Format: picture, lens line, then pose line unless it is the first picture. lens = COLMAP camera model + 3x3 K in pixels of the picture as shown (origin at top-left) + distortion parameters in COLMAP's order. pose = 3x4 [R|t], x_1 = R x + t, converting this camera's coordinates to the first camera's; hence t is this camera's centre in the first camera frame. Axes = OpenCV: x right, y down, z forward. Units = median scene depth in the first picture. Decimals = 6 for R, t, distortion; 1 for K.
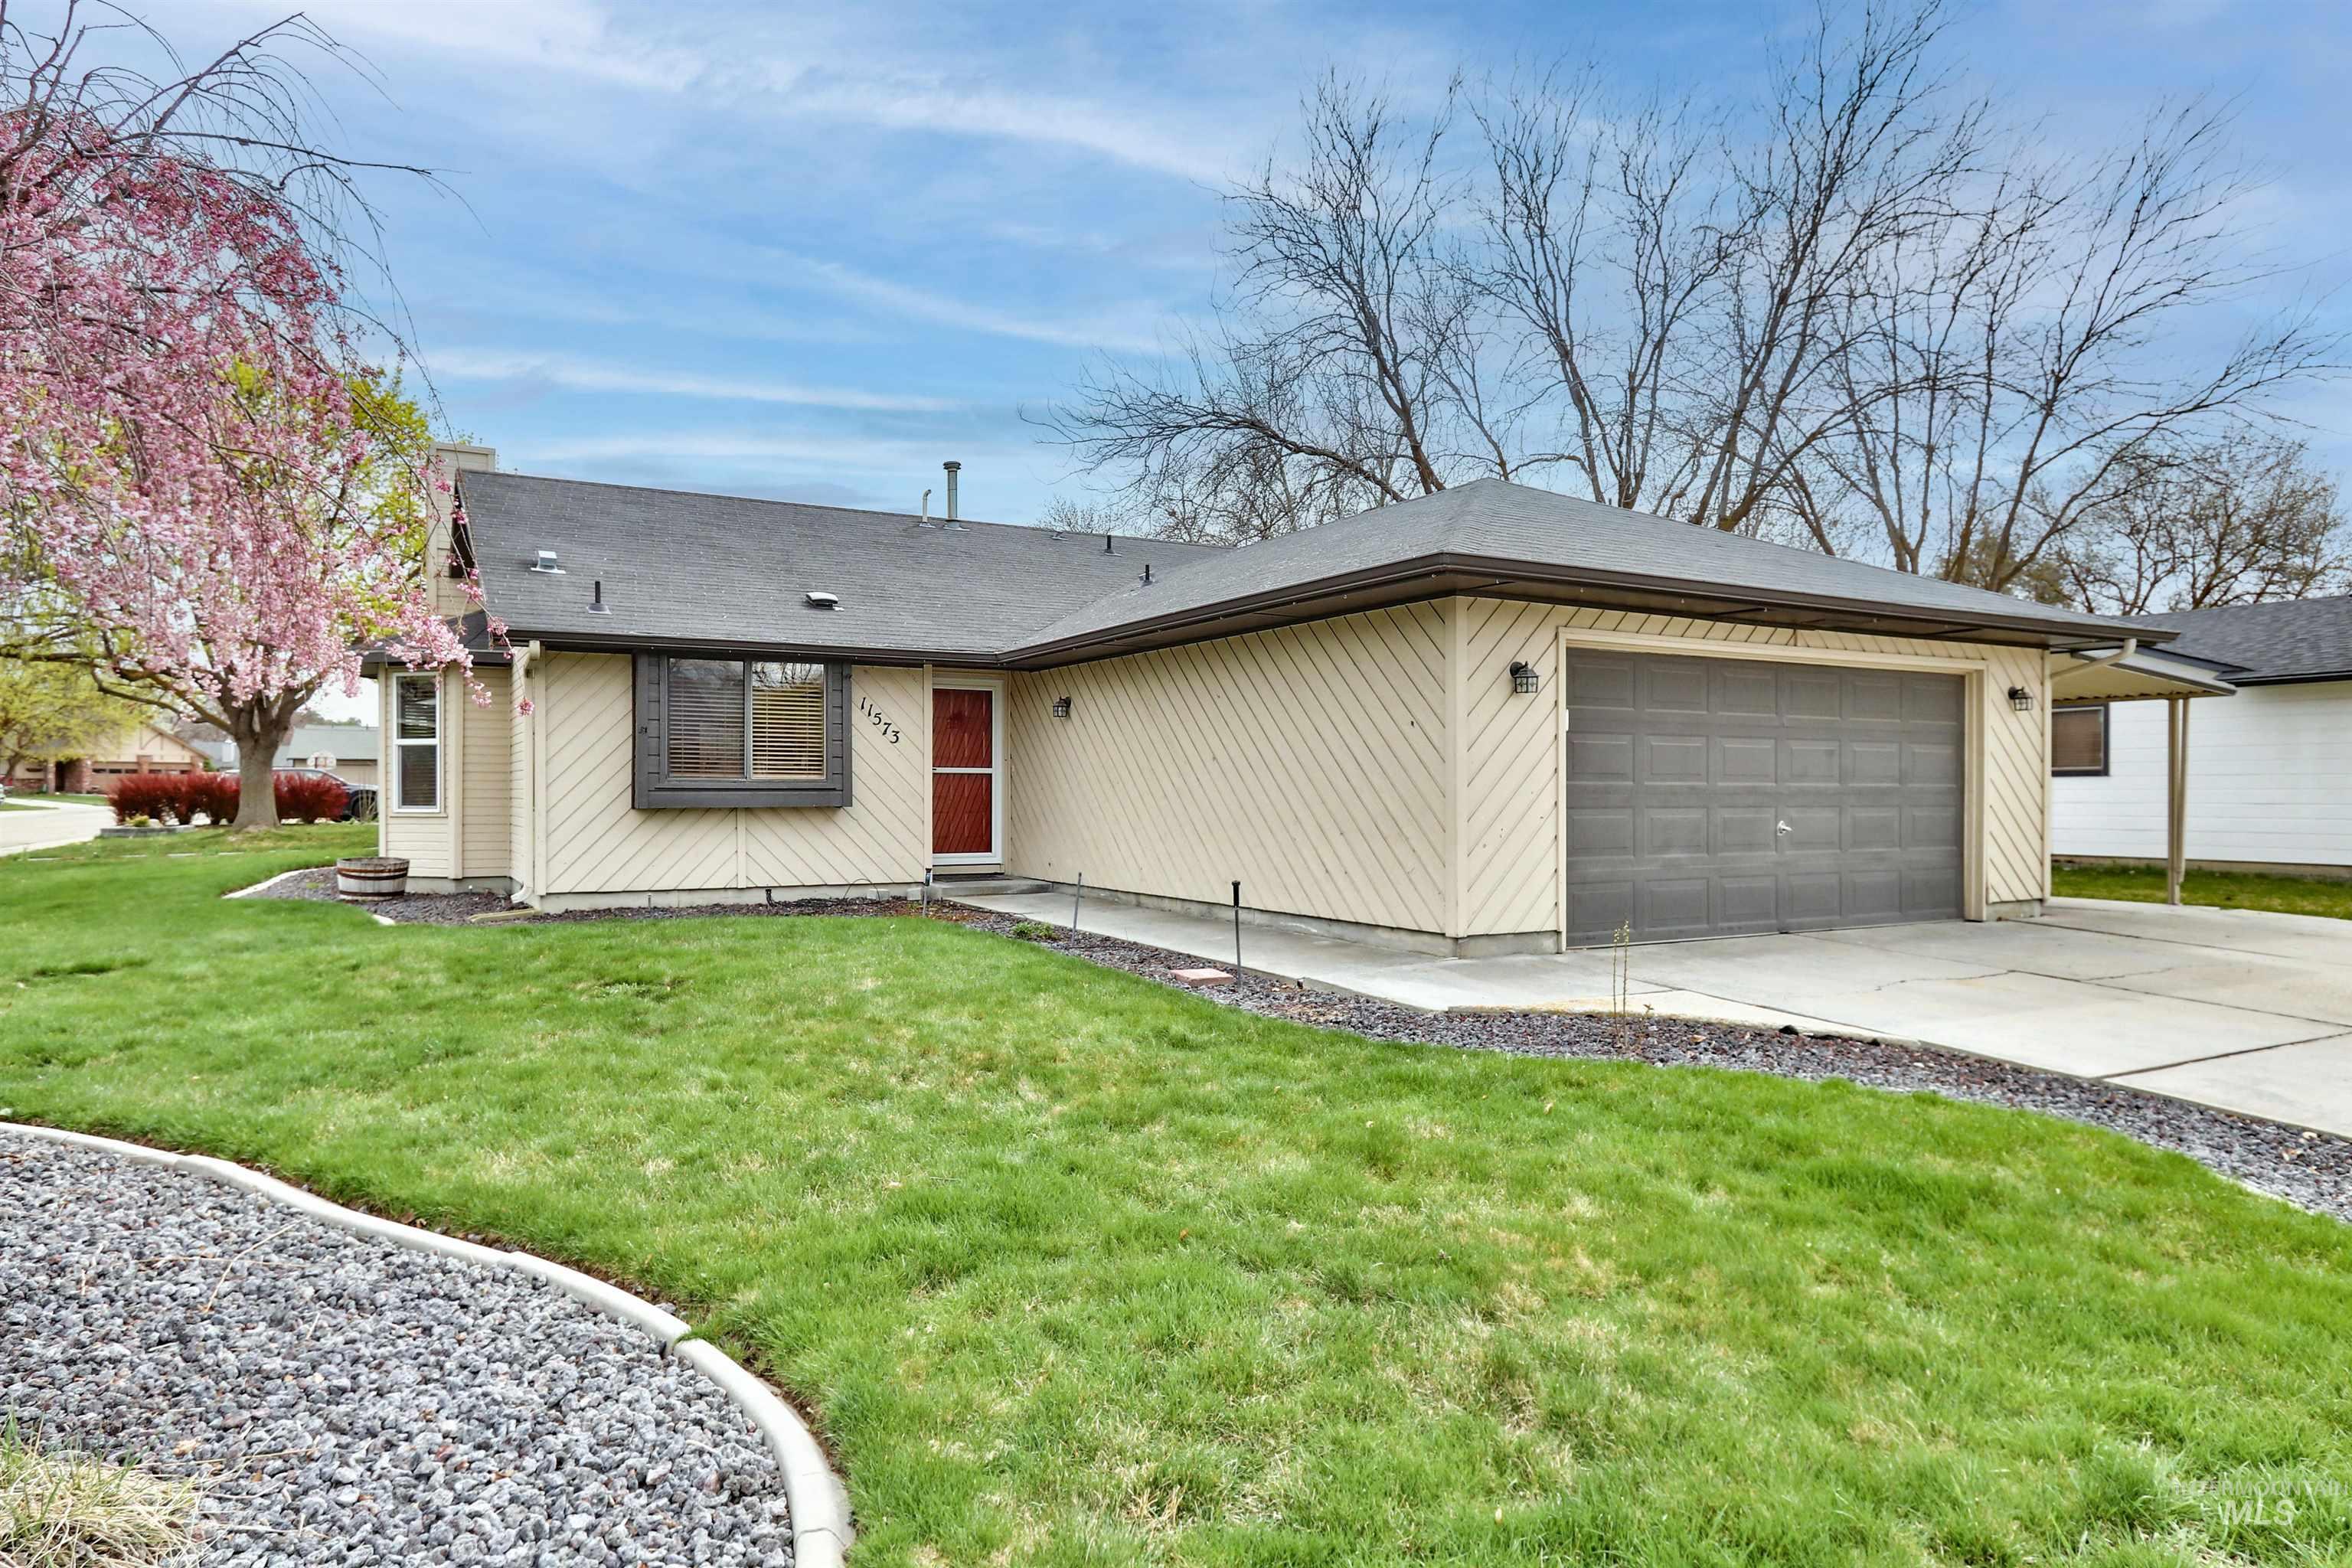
lens RADIAL K [[1433.1, 0, 1167.9], [0, 1433.1, 780.7], [0, 0, 1]] dist [0.007326, 0.001812]
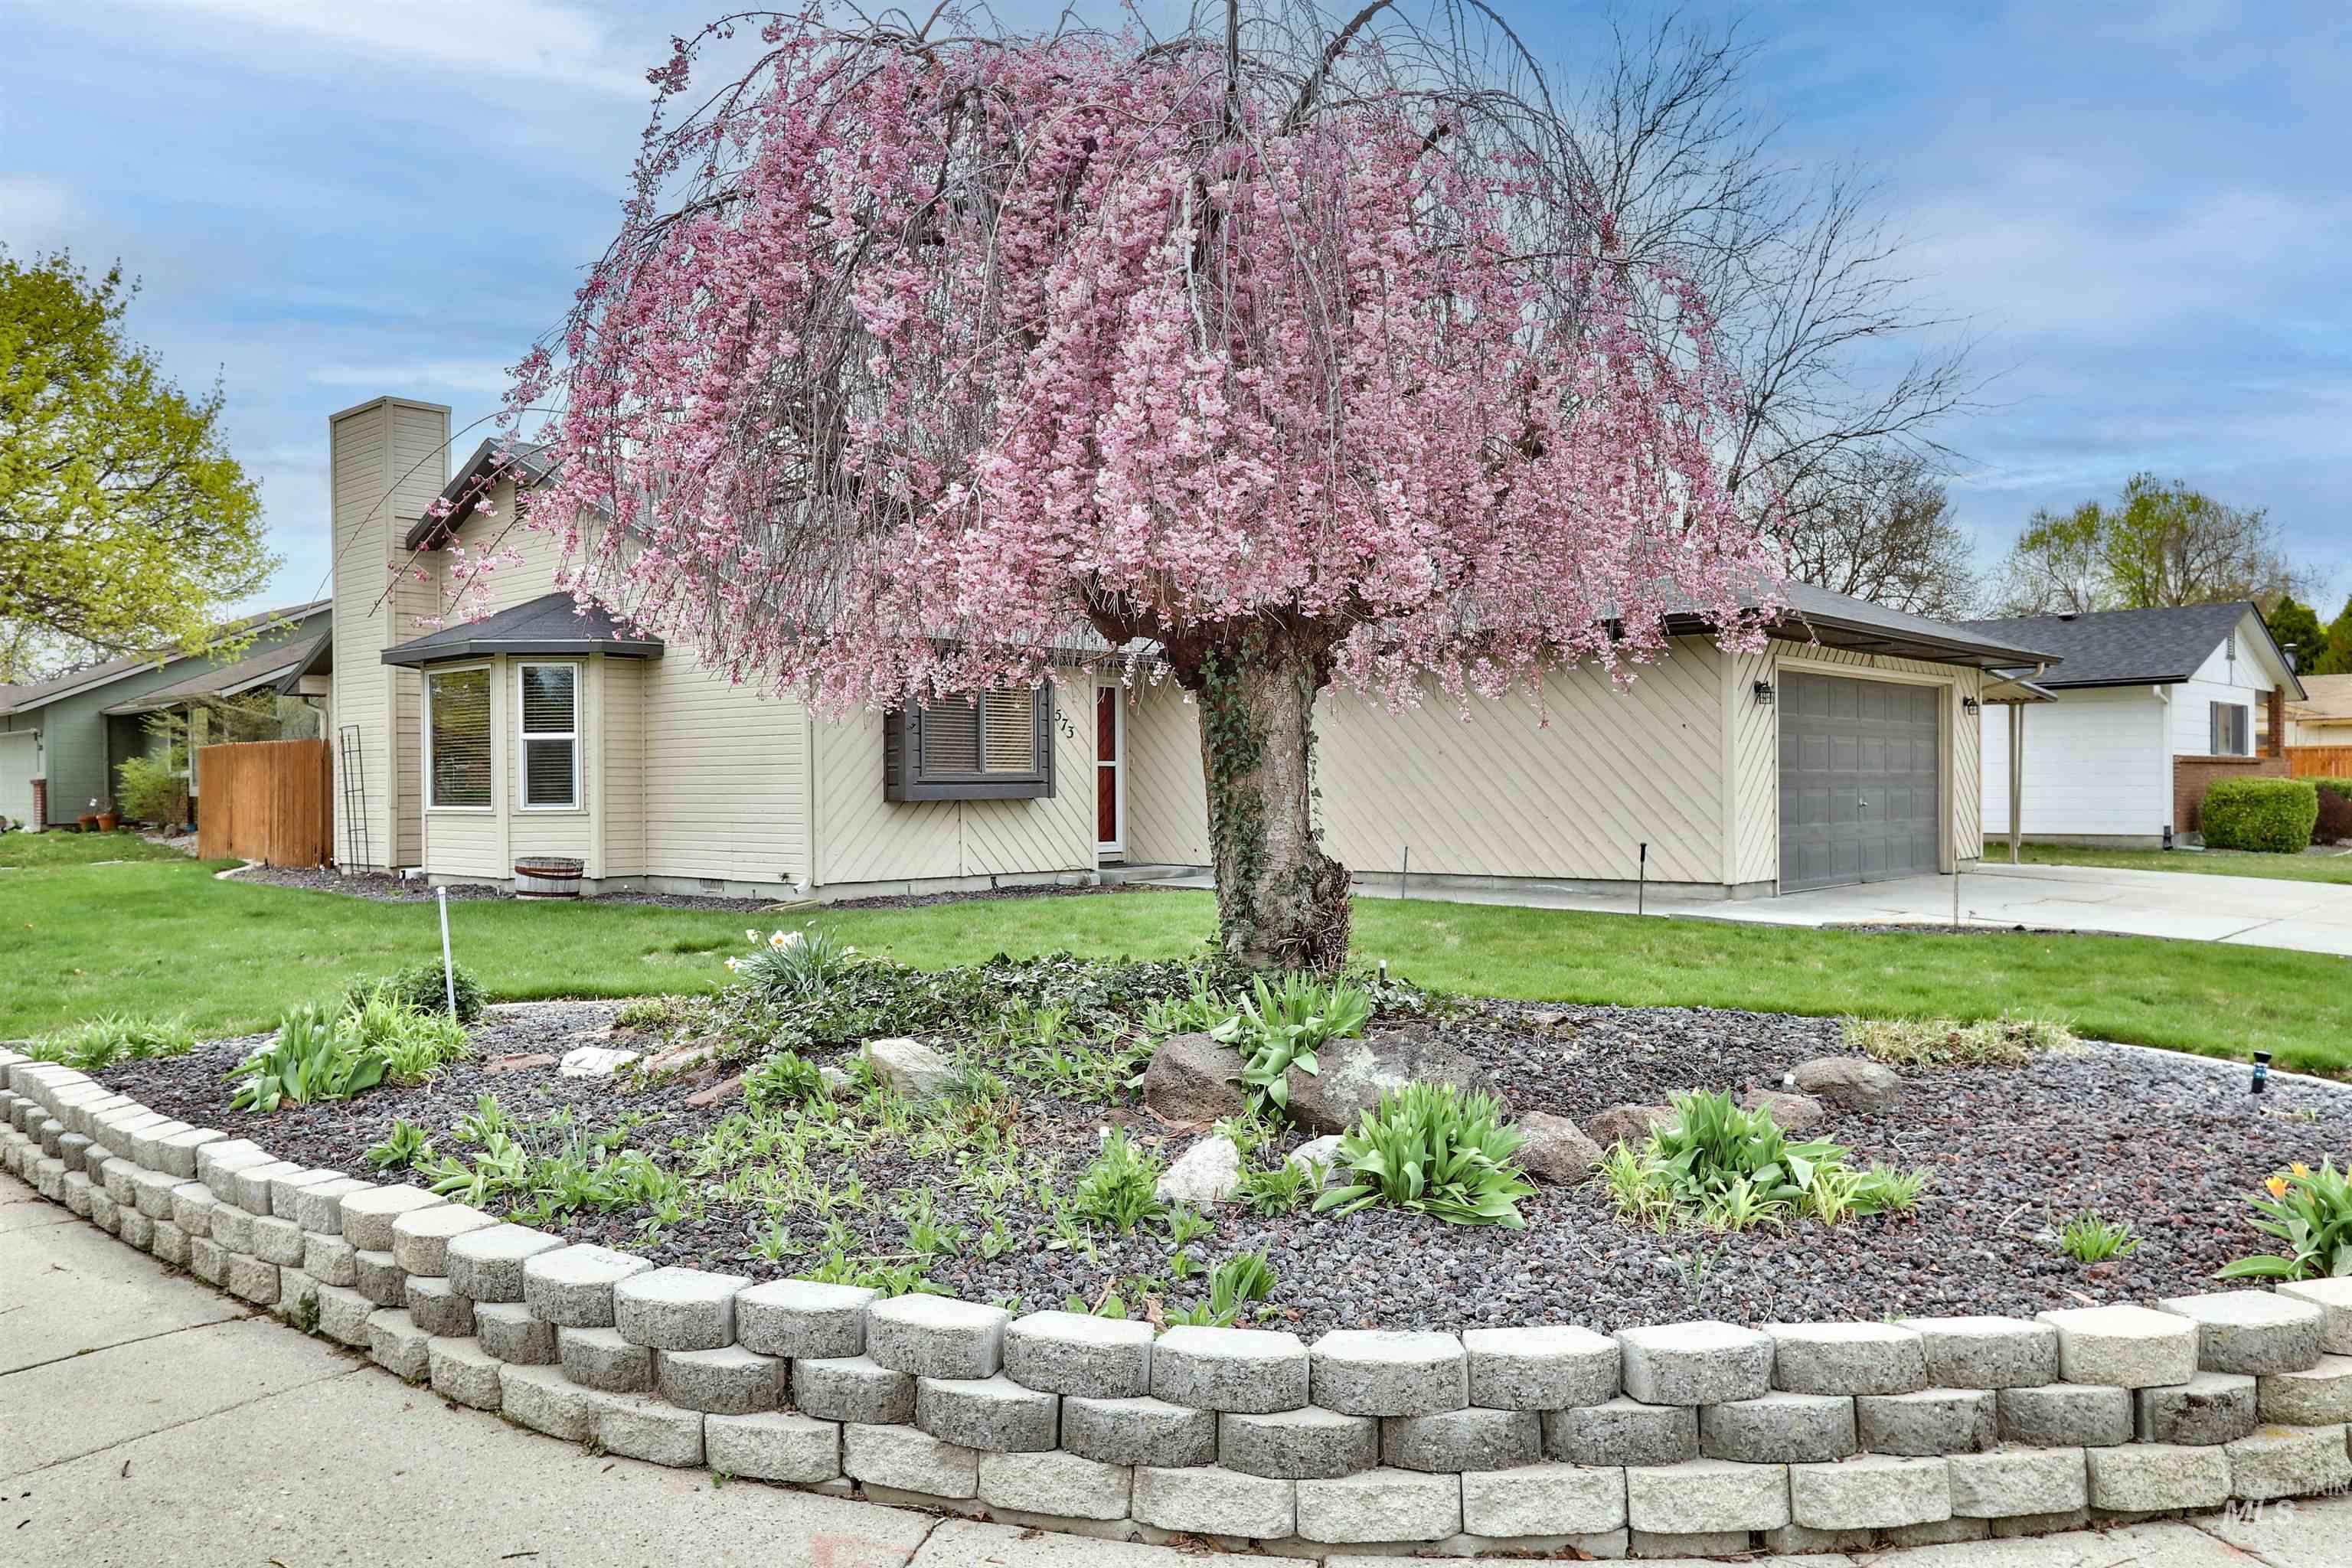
lens RADIAL K [[1739.6, 0, 1183.3], [0, 1739.6, 791.3], [0, 0, 1]] dist [-0.003162, -0.000499]
pose [[0.949493, -0.009490, 0.313644, -0.621877], [0.006659, 0.999927, 0.010096, 0.000747], [-0.313717, -0.007497, 0.949487, -0.305803]]
